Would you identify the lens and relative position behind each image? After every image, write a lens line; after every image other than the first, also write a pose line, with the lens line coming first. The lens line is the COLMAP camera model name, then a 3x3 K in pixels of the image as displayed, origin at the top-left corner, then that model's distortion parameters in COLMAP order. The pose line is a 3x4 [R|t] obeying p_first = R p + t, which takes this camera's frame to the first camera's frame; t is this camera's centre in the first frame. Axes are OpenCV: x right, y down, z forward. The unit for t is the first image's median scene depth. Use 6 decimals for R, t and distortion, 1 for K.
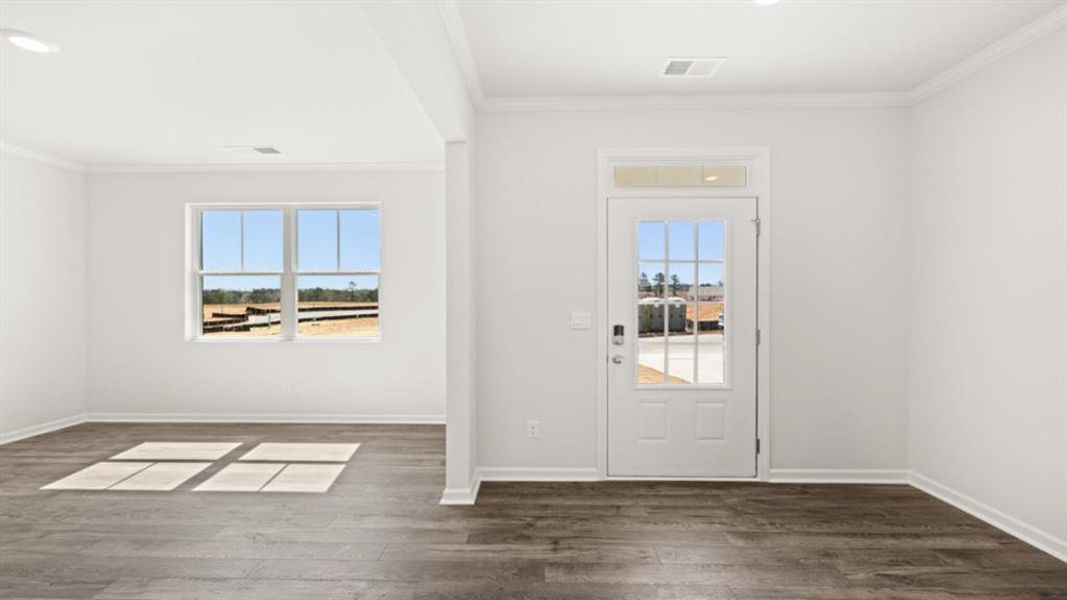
lens RADIAL K [[437.5, 0, 532.7], [0, 437.5, 303.7], [0, 0, 1]] dist [-0.001520, -0.000339]
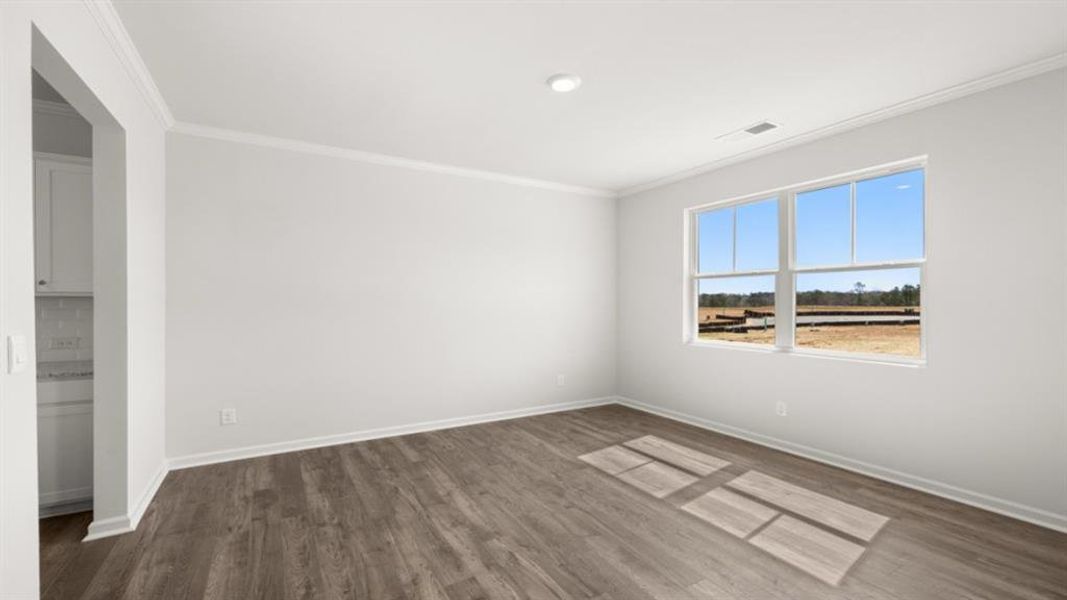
lens RADIAL K [[437.5, 0, 532.7], [0, 437.5, 303.7], [0, 0, 1]] dist [-0.001520, -0.000339]
pose [[0.513062, 0.003309, -0.858345, -0.089846], [-0.010079, 0.999947, -0.002170, -0.001550], [0.858292, 0.009764, 0.513069, 0.161571]]
